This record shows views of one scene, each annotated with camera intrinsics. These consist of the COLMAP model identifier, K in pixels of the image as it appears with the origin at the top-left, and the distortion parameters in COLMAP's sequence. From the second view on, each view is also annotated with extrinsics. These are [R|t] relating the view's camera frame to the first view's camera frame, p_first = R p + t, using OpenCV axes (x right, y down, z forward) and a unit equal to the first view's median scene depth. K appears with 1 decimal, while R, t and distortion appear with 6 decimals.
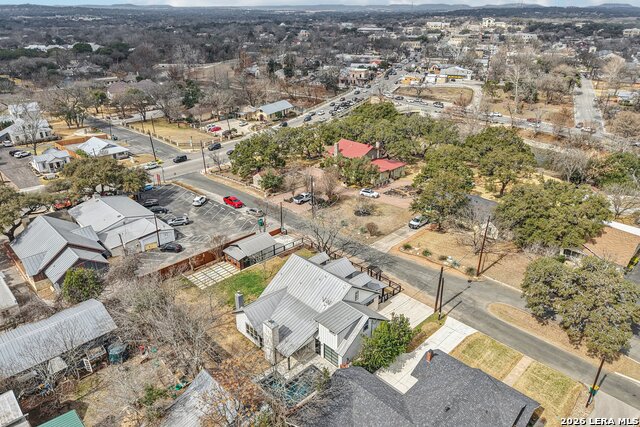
lens RADIAL K [[427.3, 0, 320.0], [0, 427.3, 213.5], [0, 0, 1]] dist [0.059299, -0.066204]
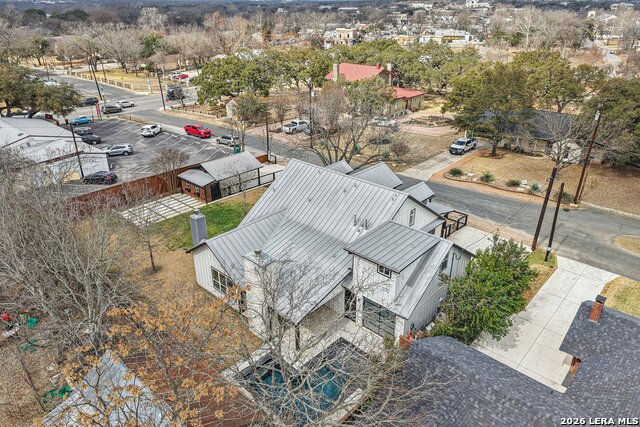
lens RADIAL K [[430.3, 0, 320.6], [0, 430.3, 226.1], [0, 0, 1]] dist [0.055921, -0.066345]
pose [[0.998840, -0.019595, 0.043985, -0.036786], [0.017562, 0.998781, 0.046137, 0.111912], [-0.044835, -0.045311, 0.997966, 0.285017]]
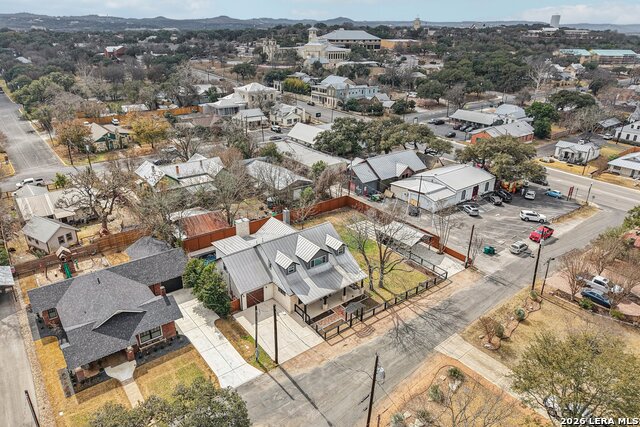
lens RADIAL K [[427.3, 0, 320.0], [0, 427.3, 213.5], [0, 0, 1]] dist [0.059299, -0.066204]
pose [[-0.101358, 0.398671, -0.911476, 0.571842], [-0.436854, 0.805301, 0.400810, -0.209454], [0.893804, 0.438807, 0.092538, 0.614261]]
